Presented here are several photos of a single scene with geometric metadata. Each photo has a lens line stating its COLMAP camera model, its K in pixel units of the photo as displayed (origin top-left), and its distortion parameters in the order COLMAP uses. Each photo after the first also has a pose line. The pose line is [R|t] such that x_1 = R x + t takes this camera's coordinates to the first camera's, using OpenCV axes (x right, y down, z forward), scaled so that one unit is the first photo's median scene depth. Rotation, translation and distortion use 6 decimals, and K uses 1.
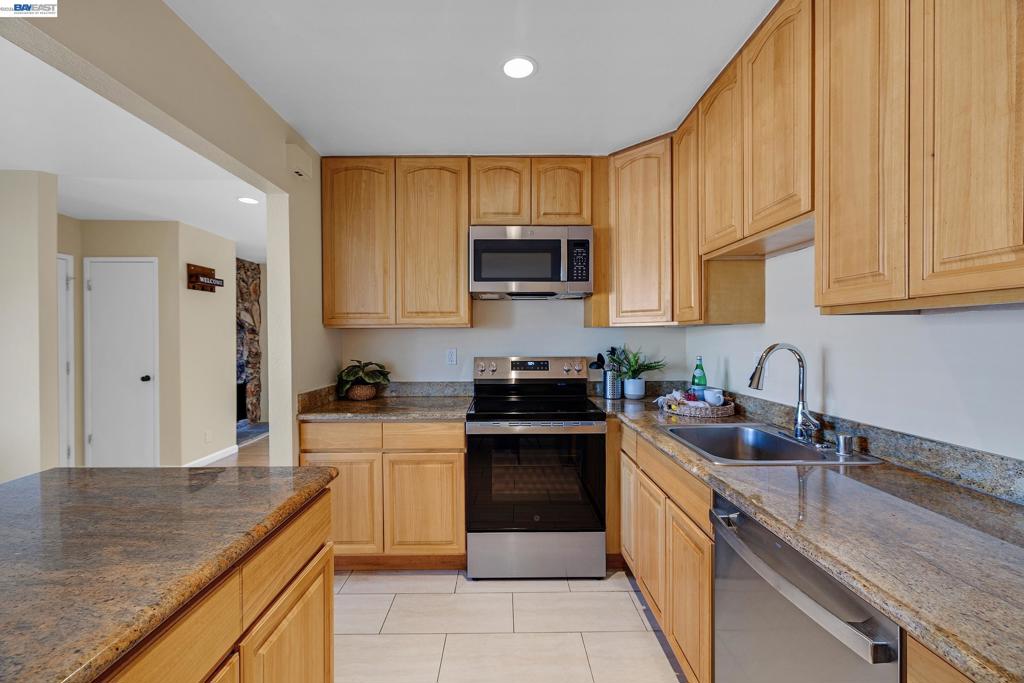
lens RADIAL K [[431.1, 0, 507.0], [0, 431.1, 335.8], [0, 0, 1]] dist [0.002522, -0.000009]
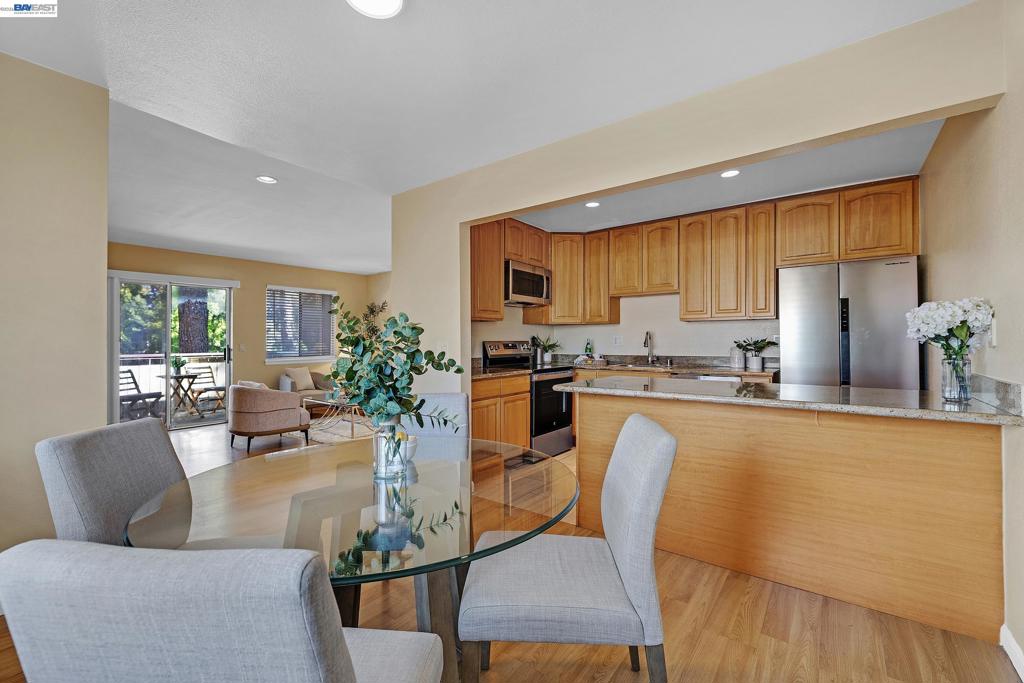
lens RADIAL K [[431.1, 0, 512.9], [0, 431.1, 337.3], [0, 0, 1]] dist [0.002522, -0.000009]
pose [[0.603530, 0.009883, 0.797279, -1.479066], [-0.002752, 0.999943, -0.010312, 0.062014], [-0.797335, 0.004030, 0.603523, -0.000486]]
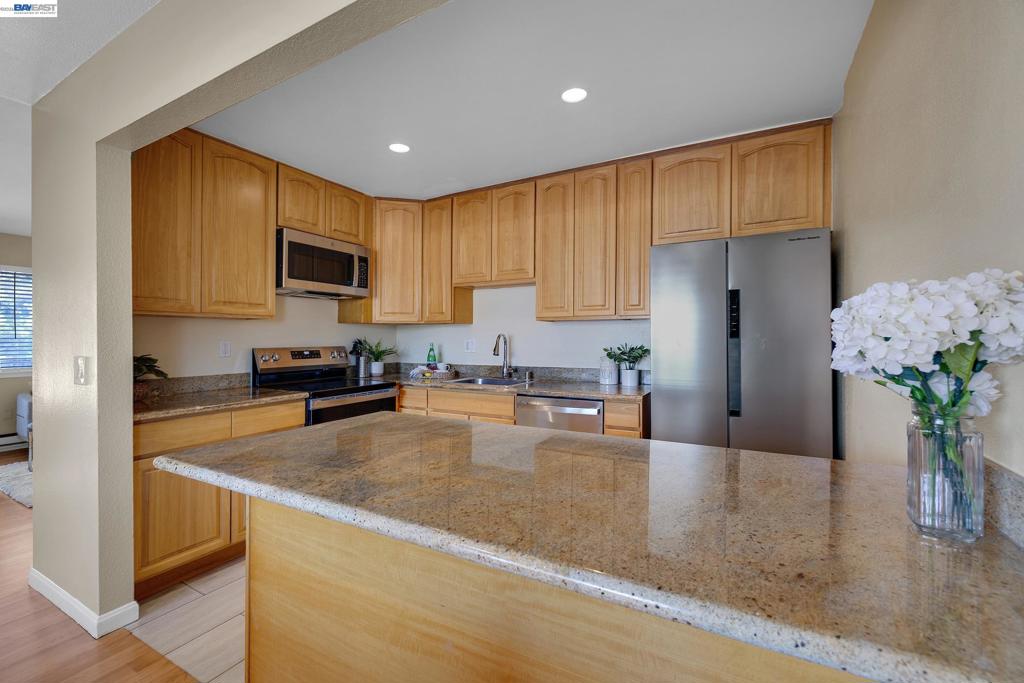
lens RADIAL K [[431.1, 0, 510.7], [0, 431.1, 338.3], [0, 0, 1]] dist [0.002522, -0.000009]
pose [[0.487100, 0.003091, 0.873341, -0.812258], [-0.003670, 0.999992, -0.001492, 0.029979], [-0.873339, -0.002478, 0.487107, -0.045412]]
